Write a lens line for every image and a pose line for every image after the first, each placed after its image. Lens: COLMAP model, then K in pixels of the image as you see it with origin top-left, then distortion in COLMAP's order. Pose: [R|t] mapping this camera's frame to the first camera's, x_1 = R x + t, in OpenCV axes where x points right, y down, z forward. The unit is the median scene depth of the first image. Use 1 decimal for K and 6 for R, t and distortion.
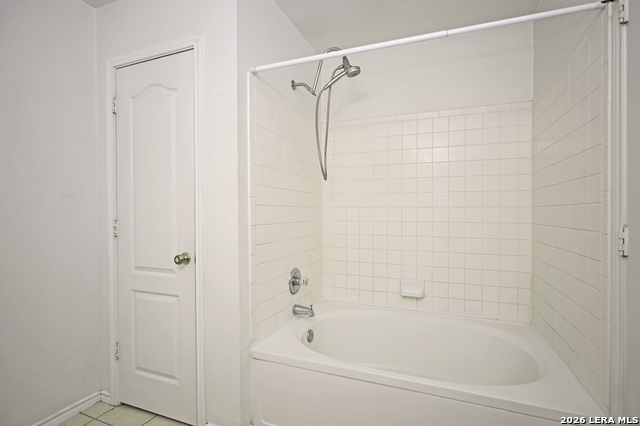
lens RADIAL K [[310.7, 0, 322.7], [0, 310.7, 213.3], [0, 0, 1]] dist [-0.001468, -0.000157]
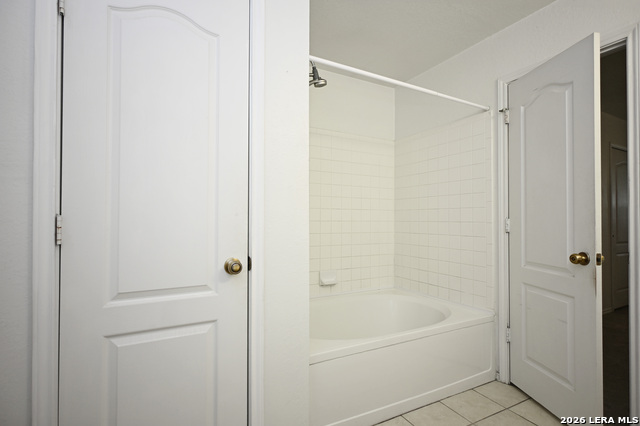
lens RADIAL K [[310.7, 0, 322.7], [0, 310.7, 213.3], [0, 0, 1]] dist [-0.001468, -0.000157]
pose [[0.645586, 0.017436, 0.763489, -0.796771], [-0.001309, 0.999763, -0.021726, 0.030483], [-0.763687, 0.013027, 0.645456, 0.318372]]
